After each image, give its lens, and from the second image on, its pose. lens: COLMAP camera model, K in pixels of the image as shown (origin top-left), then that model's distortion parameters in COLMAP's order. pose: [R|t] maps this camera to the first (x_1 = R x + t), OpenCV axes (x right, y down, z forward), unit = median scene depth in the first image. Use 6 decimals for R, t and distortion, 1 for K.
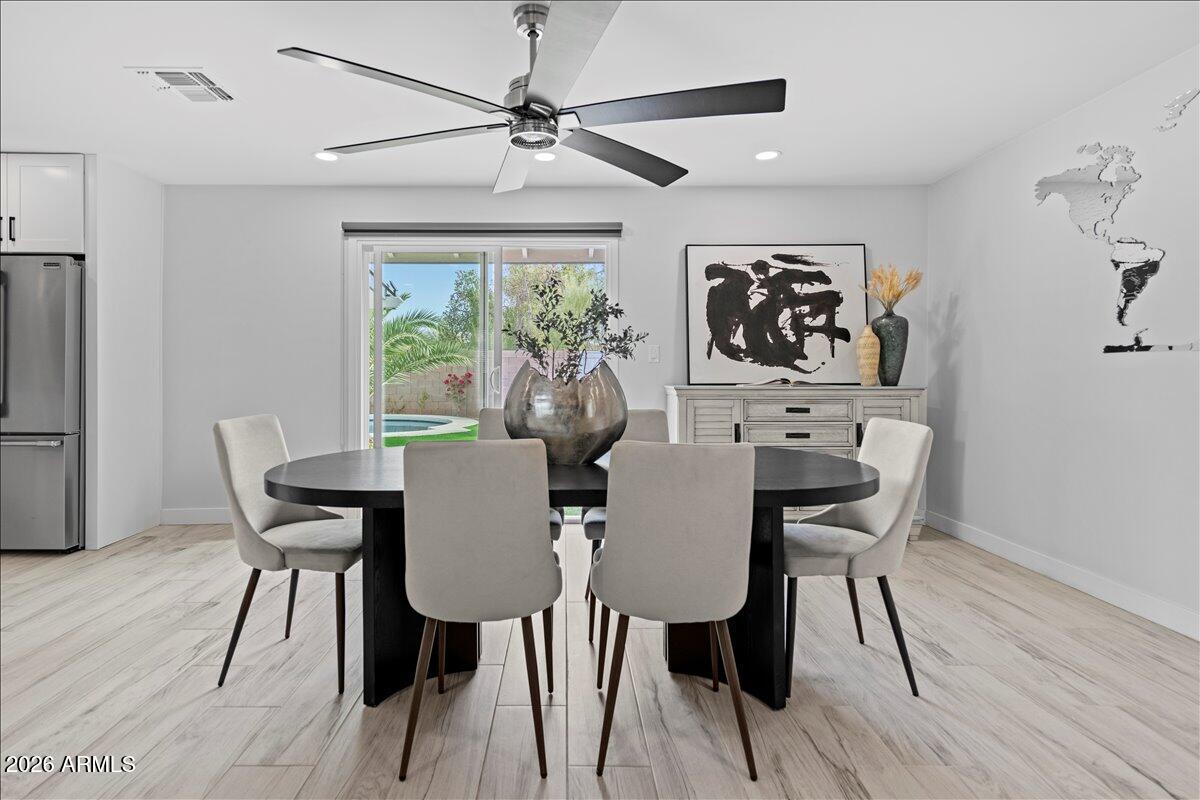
lens RADIAL K [[609.8, 0, 589.6], [0, 609.8, 376.0], [0, 0, 1]] dist [0.012001, -0.000869]
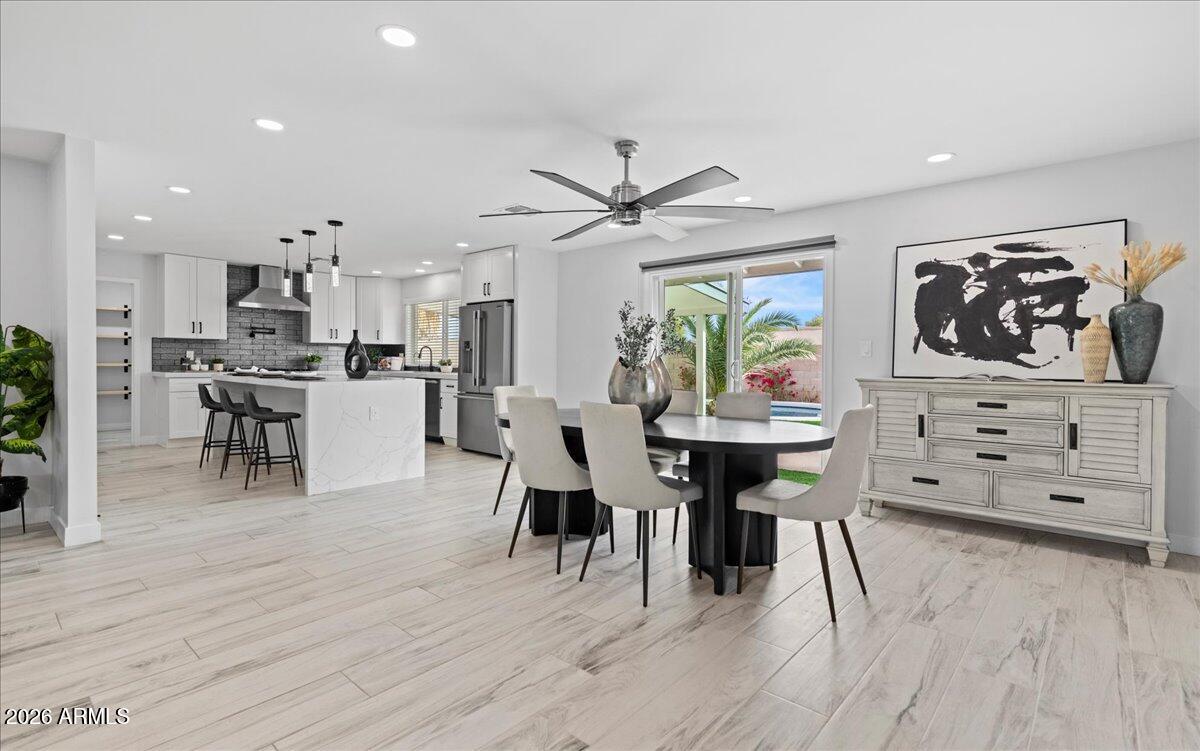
lens RADIAL K [[562.1, 0, 599.1], [0, 562.1, 367.5], [0, 0, 1]] dist [0.000712, -0.000306]
pose [[0.749387, 0.011082, -0.662039, 0.424733], [-0.011962, 0.999923, 0.003198, -0.000046], [0.662024, 0.005522, 0.749462, -0.086203]]
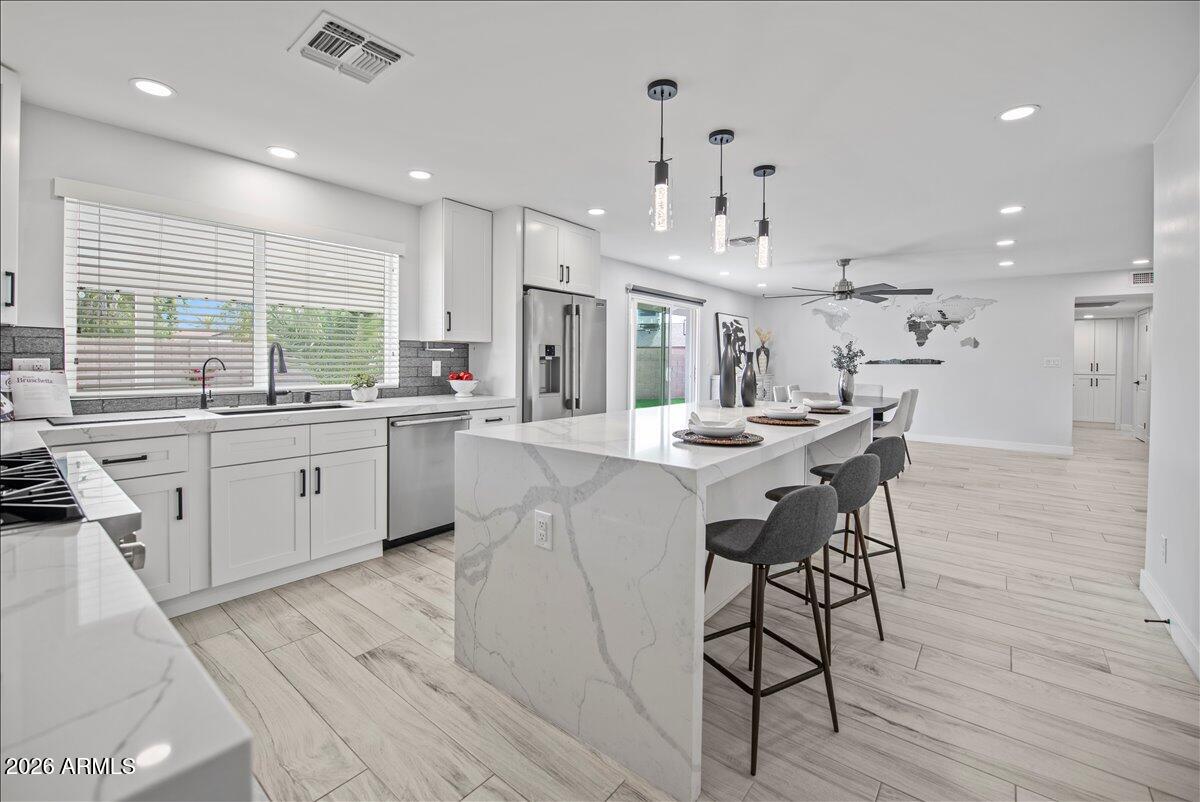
lens RADIAL K [[497.3, 0, 592.7], [0, 497.3, 370.7], [0, 0, 1]] dist [0.000852, -0.000876]
pose [[0.638048, -0.012809, 0.769890, -1.539971], [0.004922, 0.999909, 0.012557, -0.027840], [-0.769981, -0.004223, 0.638053, 0.193760]]
